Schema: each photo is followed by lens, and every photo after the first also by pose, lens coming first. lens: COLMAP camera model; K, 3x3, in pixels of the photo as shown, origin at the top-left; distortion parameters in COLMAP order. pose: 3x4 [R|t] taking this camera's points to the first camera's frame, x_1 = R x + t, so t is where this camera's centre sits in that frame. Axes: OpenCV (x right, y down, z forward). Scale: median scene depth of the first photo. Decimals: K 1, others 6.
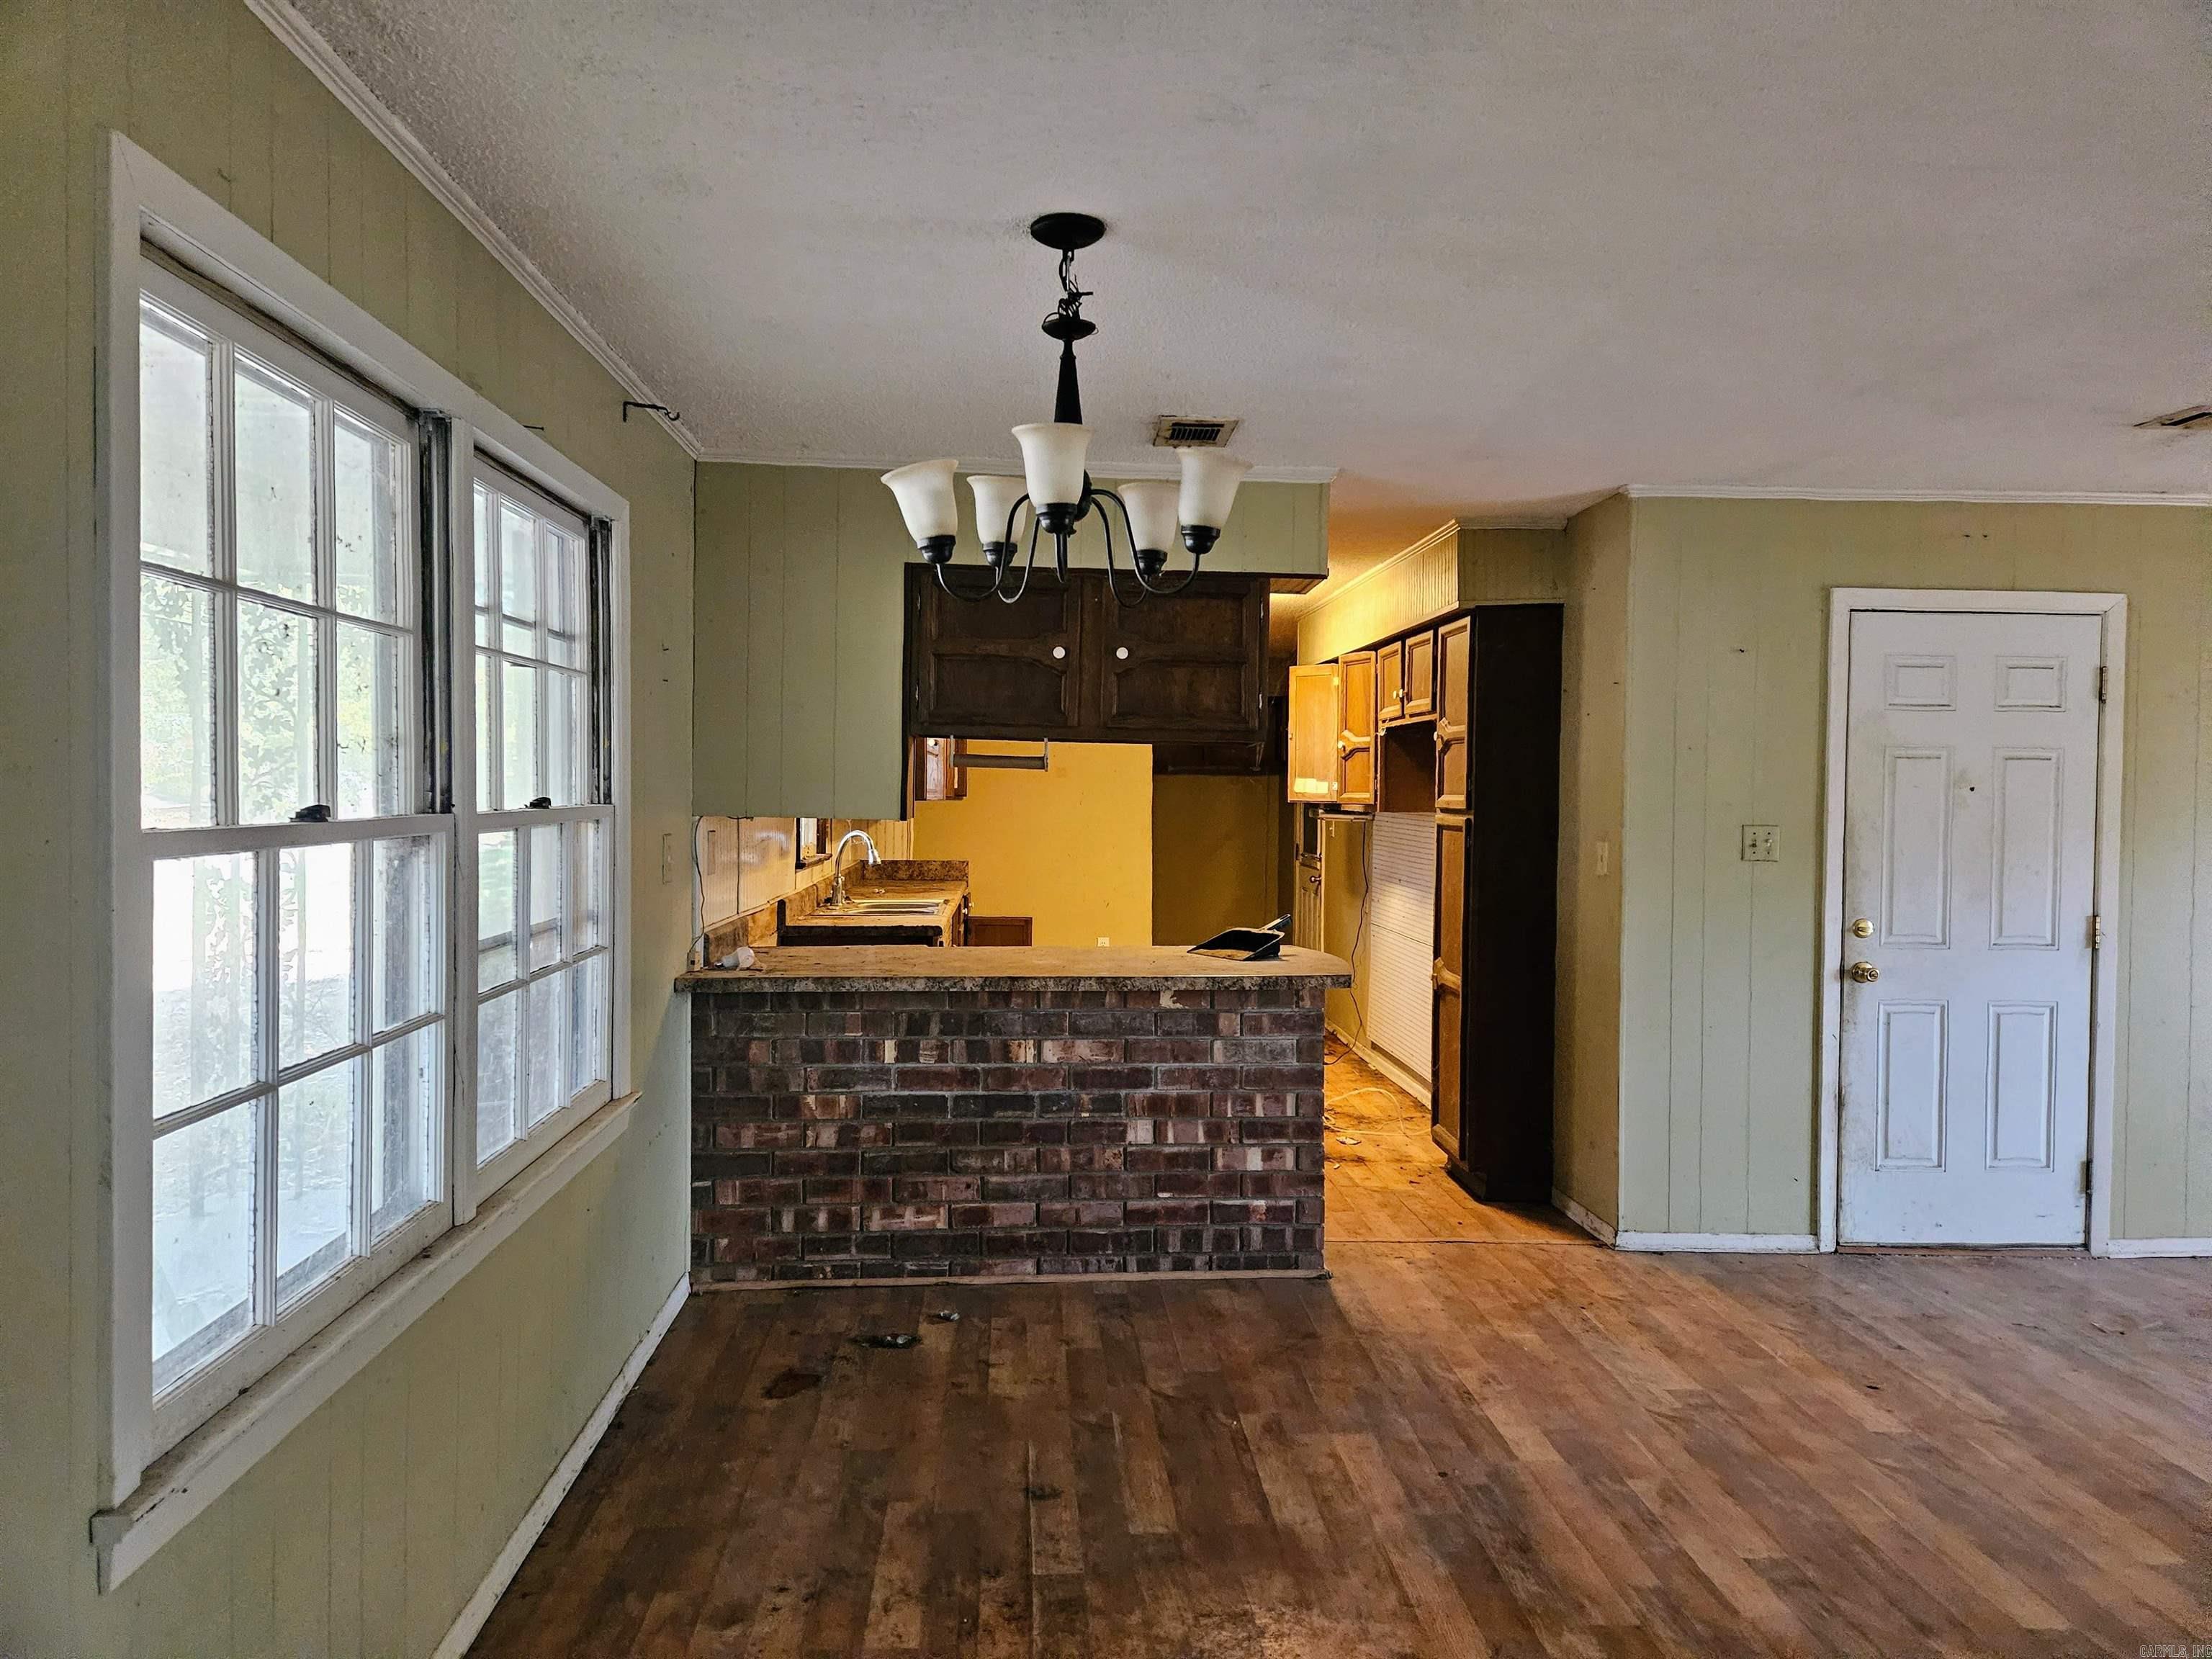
lens RADIAL K [[1448.7, 0, 1109.6], [0, 1448.7, 830.5], [0, 0, 1]] dist [0.093841, -0.073163]
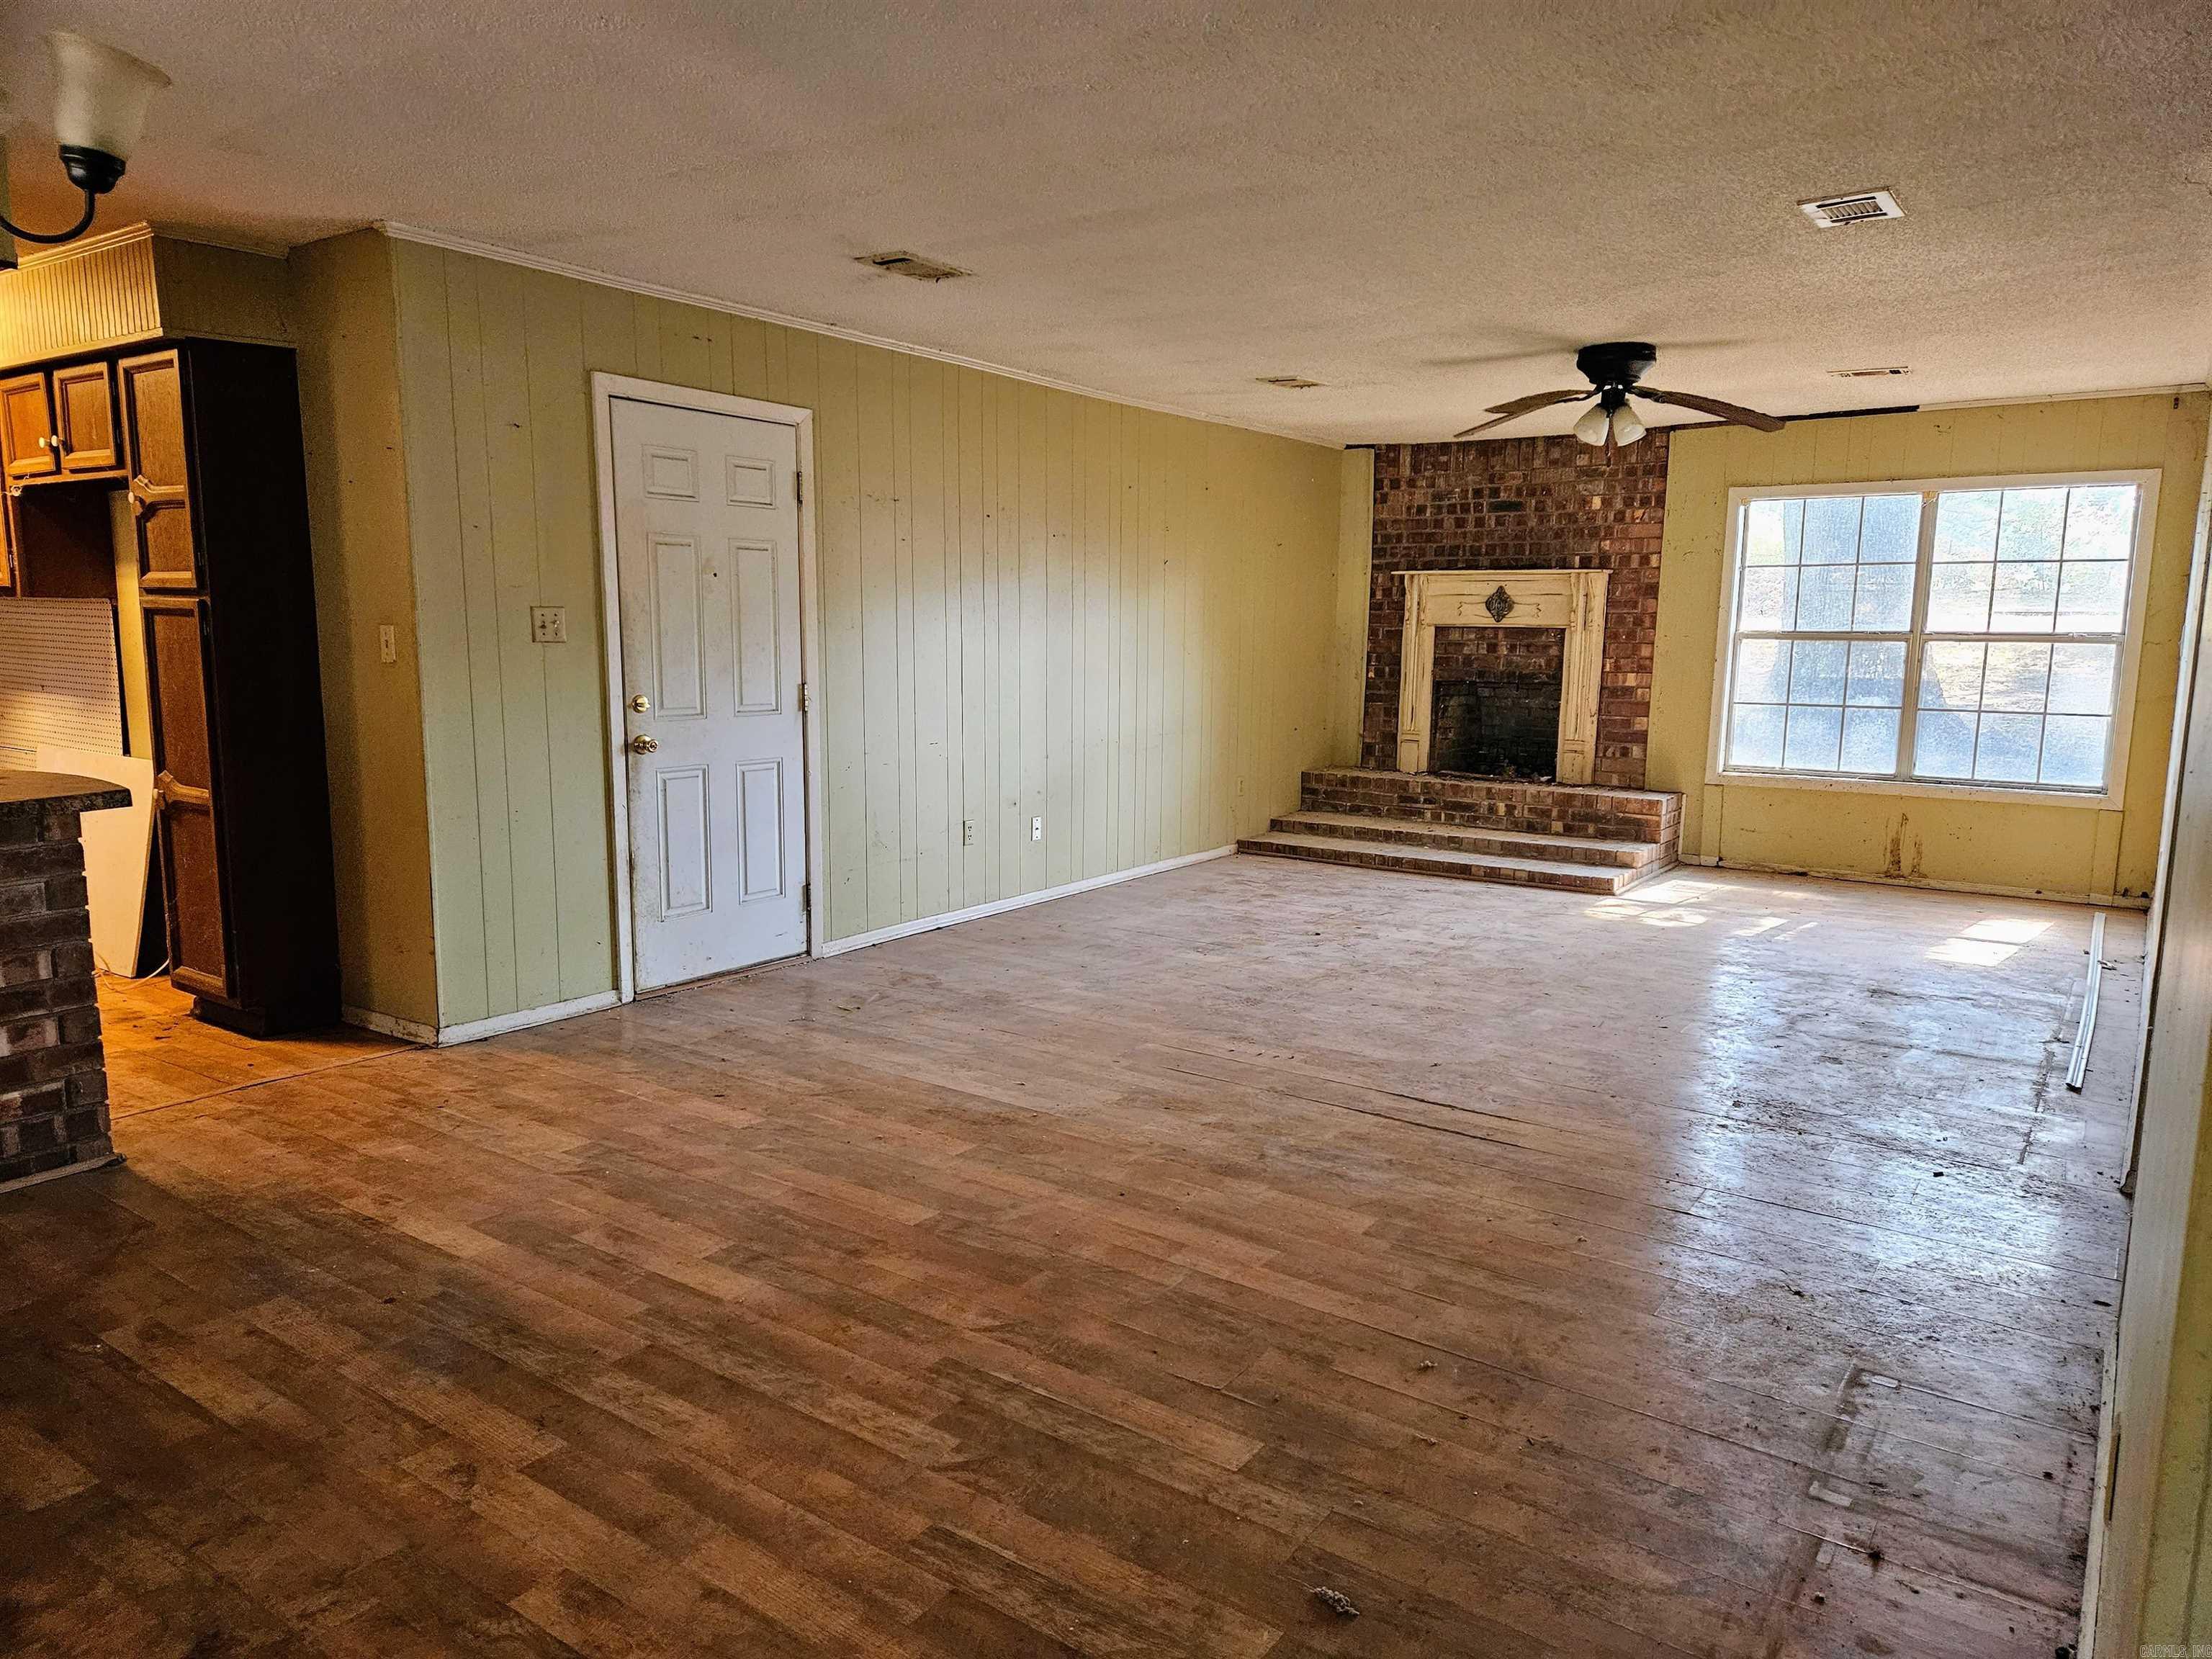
lens RADIAL K [[1448.7, 0, 1109.6], [0, 1448.7, 830.5], [0, 0, 1]] dist [0.093841, -0.073163]
pose [[0.637006, -0.120835, 0.761329, -0.099387], [0.018148, 0.989715, 0.141899, 0.012554], [-0.770645, -0.076574, 0.632647, 0.053436]]
